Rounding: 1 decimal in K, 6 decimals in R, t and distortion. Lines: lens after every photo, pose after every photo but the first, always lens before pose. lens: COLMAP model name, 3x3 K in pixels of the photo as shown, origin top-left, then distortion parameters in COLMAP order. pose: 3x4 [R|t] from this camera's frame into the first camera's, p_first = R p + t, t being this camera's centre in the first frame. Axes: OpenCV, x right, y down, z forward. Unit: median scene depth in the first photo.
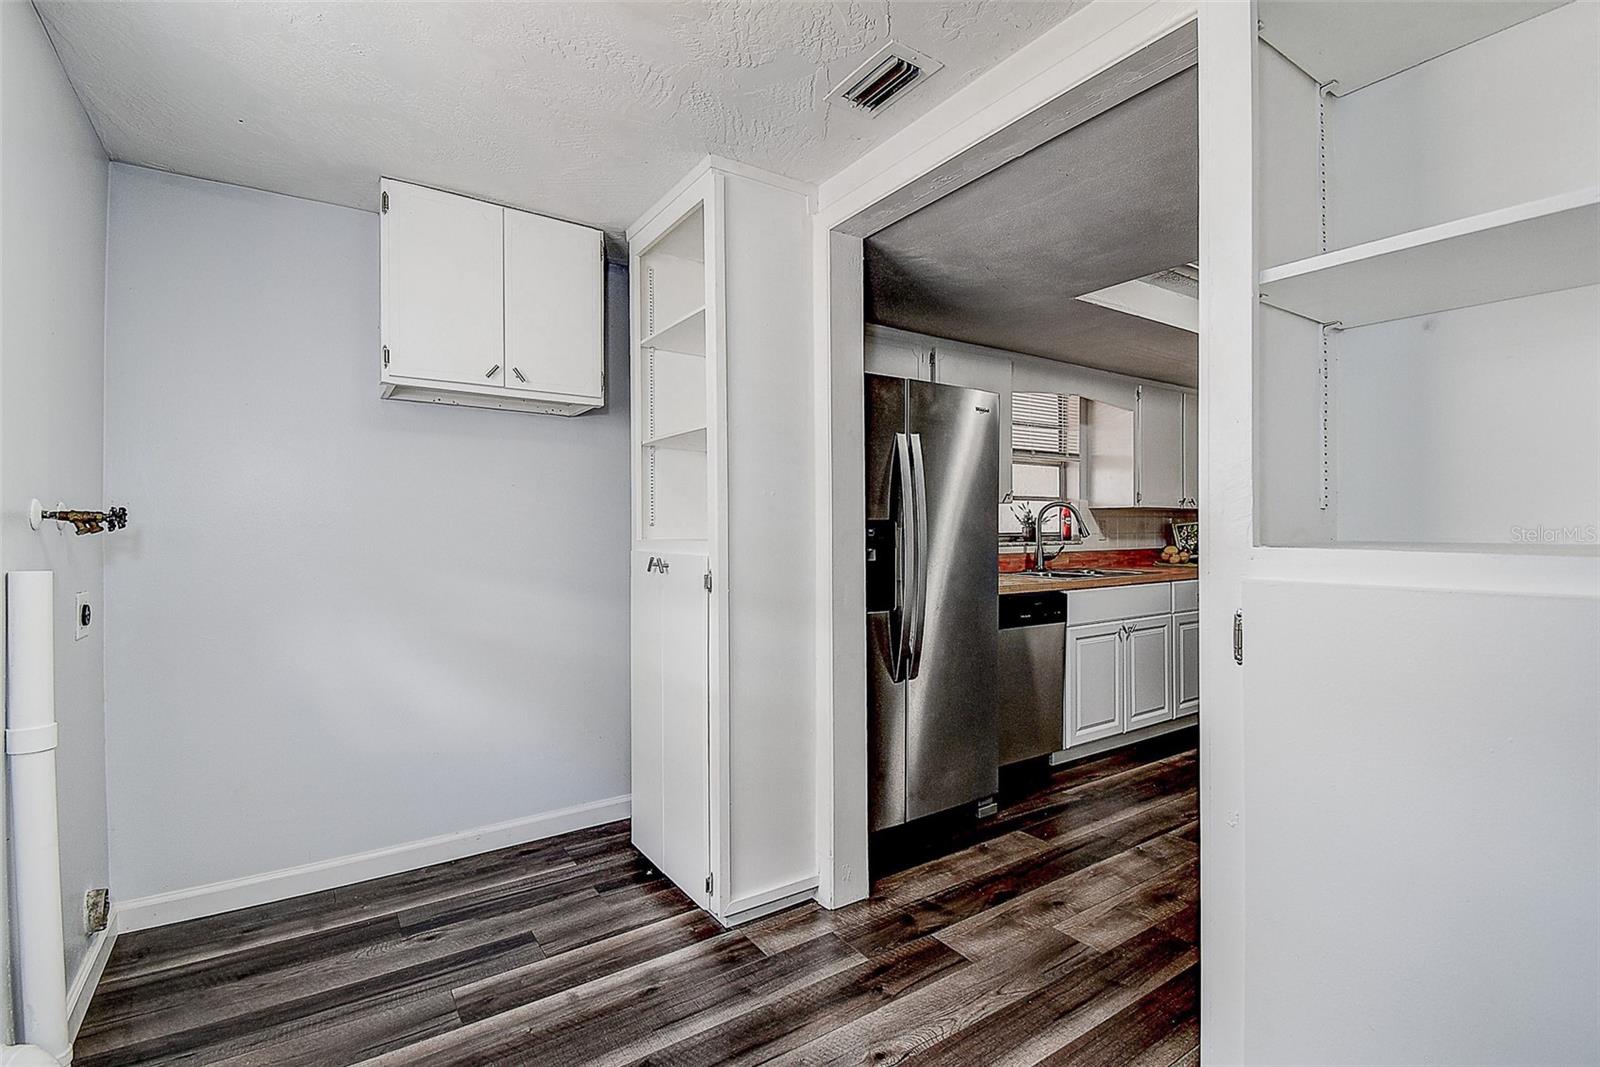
lens RADIAL K [[732.7, 0, 796.5], [0, 732.7, 531.6], [0, 0, 1]] dist [0.007753, -0.008216]
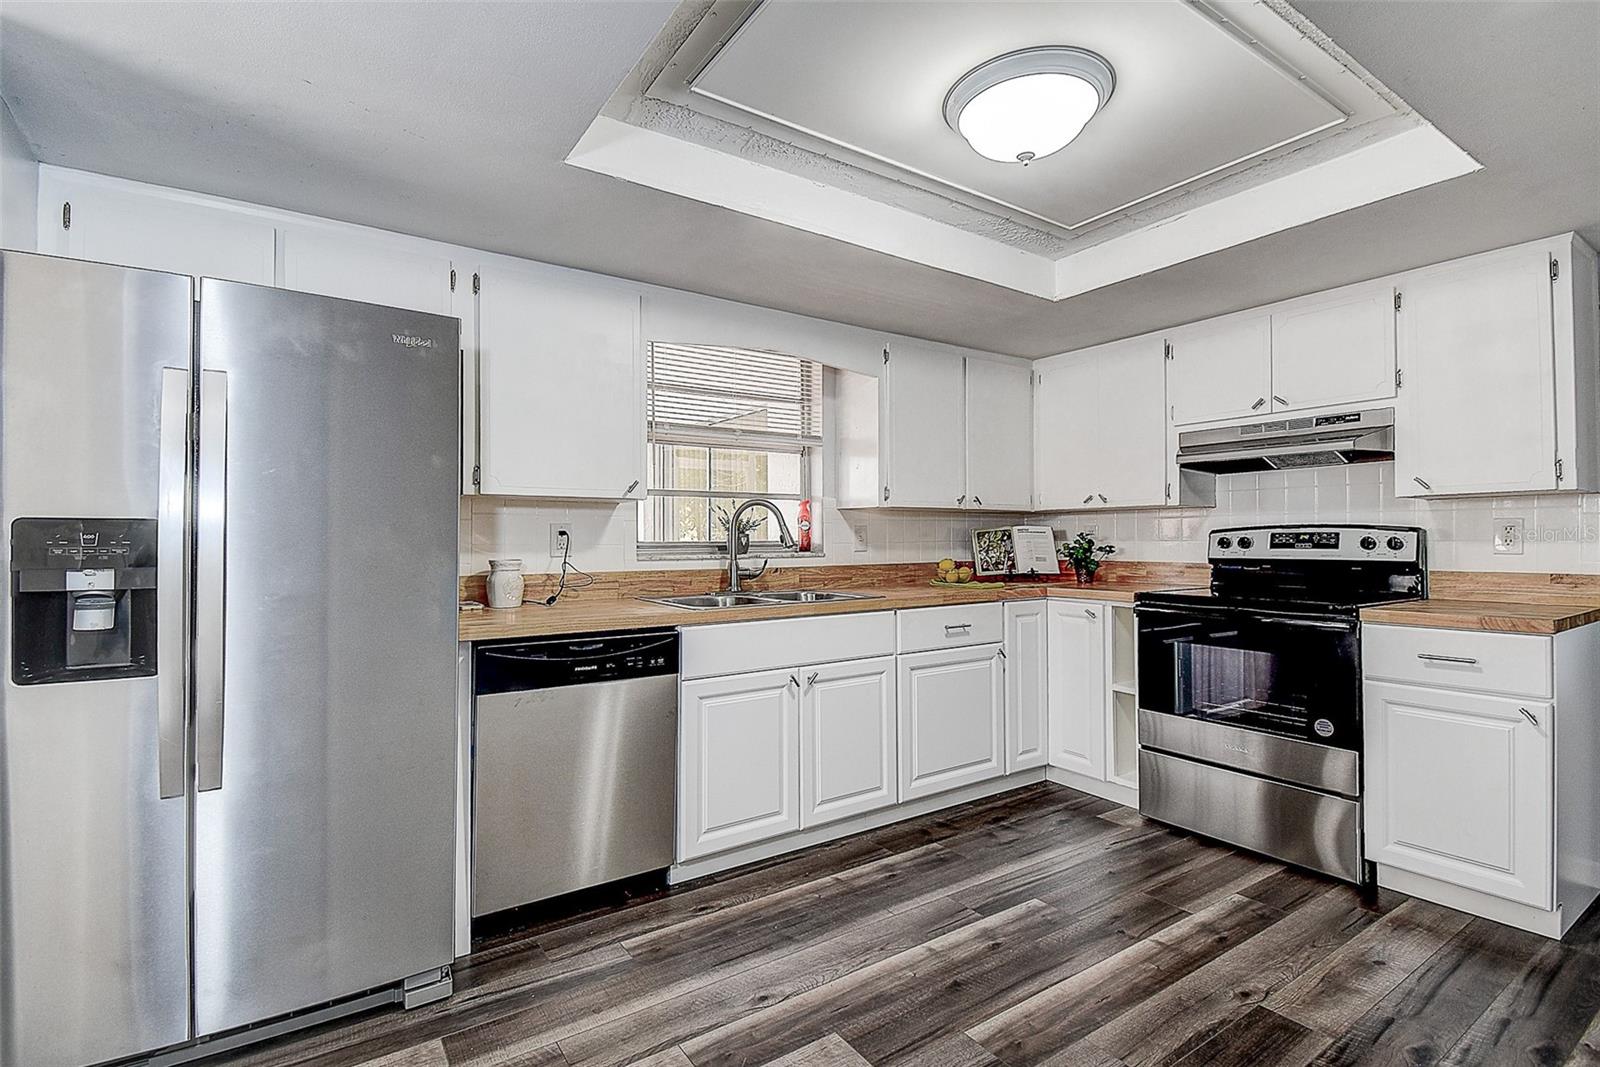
lens RADIAL K [[732.7, 0, 801.5], [0, 732.7, 534.4], [0, 0, 1]] dist [0.007753, -0.008216]
pose [[0.999947, 0.001880, -0.010111, 0.372669], [-0.001919, 0.999991, -0.003809, -0.002602], [0.010103, 0.003828, 0.999942, 0.248730]]
